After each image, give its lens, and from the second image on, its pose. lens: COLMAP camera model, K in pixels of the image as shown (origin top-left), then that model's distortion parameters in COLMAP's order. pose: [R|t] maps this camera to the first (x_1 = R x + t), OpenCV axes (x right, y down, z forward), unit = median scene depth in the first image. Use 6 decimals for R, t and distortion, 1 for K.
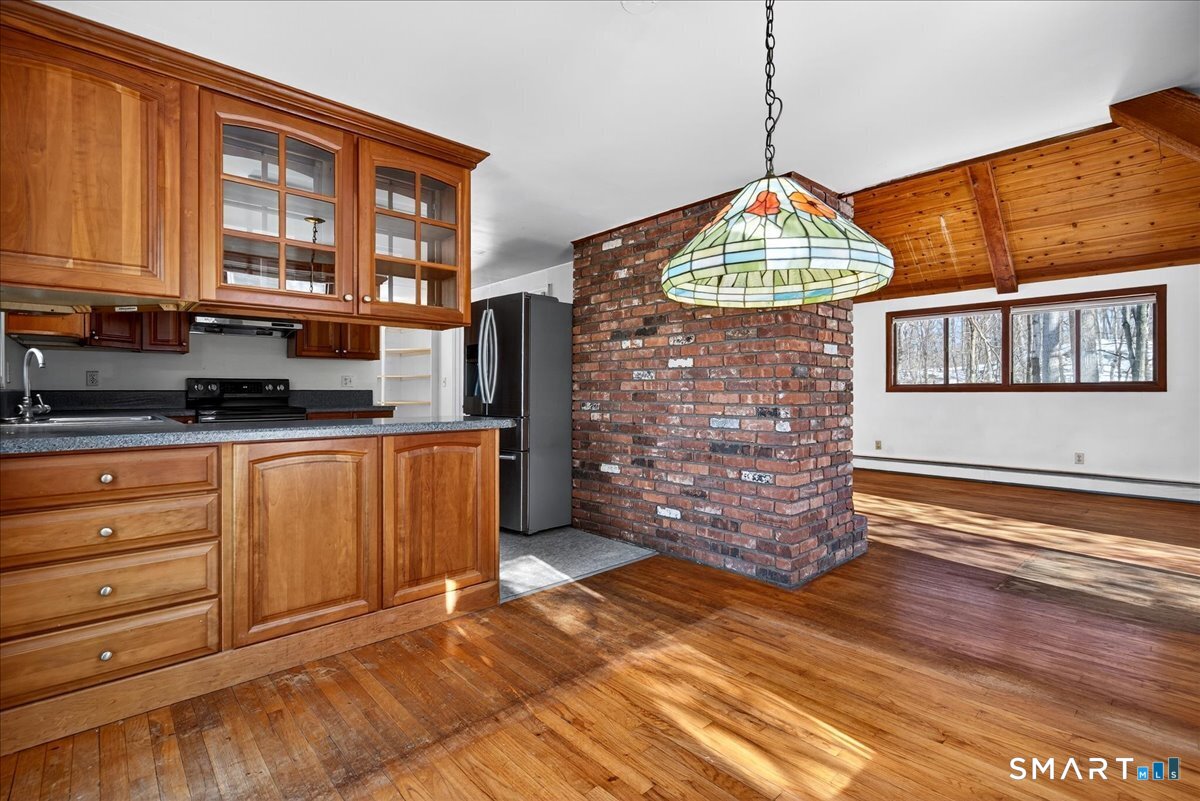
lens RADIAL K [[536.4, 0, 601.4], [0, 536.4, 393.5], [0, 0, 1]] dist [-0.001673, -0.000341]
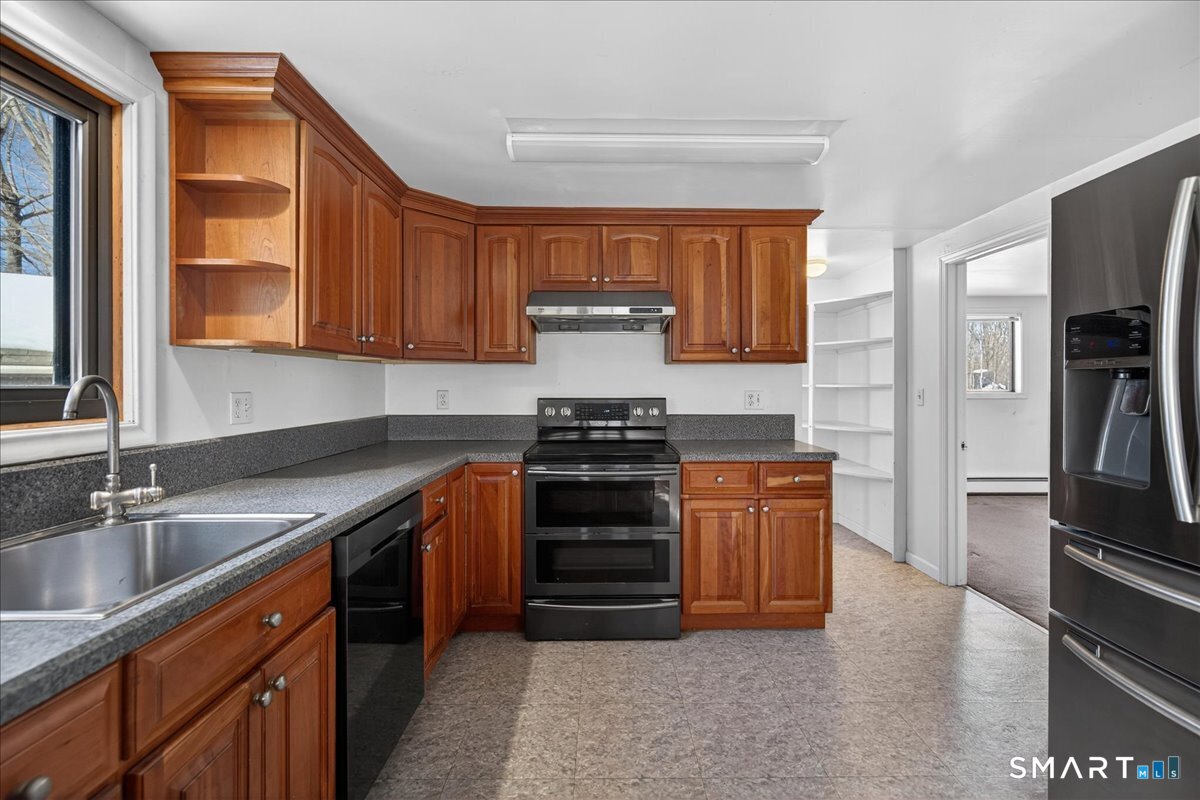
lens RADIAL K [[536.4, 0, 604.8], [0, 536.4, 390.7], [0, 0, 1]] dist [-0.001673, -0.000341]
pose [[0.747835, 0.005304, -0.663863, -0.233324], [-0.003657, 0.999986, 0.003870, -0.040466], [0.663874, -0.000466, 0.747844, 0.518723]]
